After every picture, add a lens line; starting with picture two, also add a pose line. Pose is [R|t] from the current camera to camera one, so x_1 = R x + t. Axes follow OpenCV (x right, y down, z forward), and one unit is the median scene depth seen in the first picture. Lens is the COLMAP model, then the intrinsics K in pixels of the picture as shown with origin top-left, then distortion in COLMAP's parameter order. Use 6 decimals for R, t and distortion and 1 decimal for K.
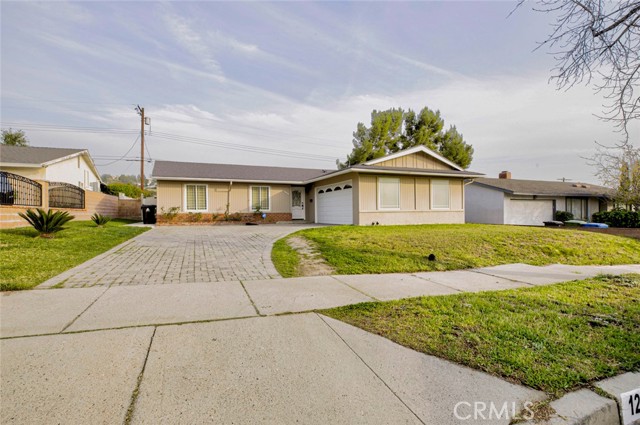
lens RADIAL K [[298.2, 0, 309.2], [0, 298.2, 209.6], [0, 0, 1]] dist [-0.002537, -0.000429]
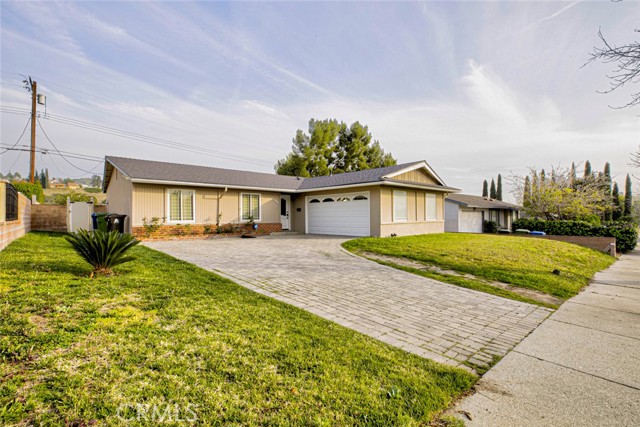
lens RADIAL K [[298.2, 0, 309.2], [0, 298.2, 210.6], [0, 0, 1]] dist [-0.002537, -0.000429]
pose [[0.940038, 0.009752, 0.340929, -0.301050], [-0.006602, 0.999924, -0.010398, -0.018681], [-0.341005, 0.007524, 0.940031, 0.101394]]
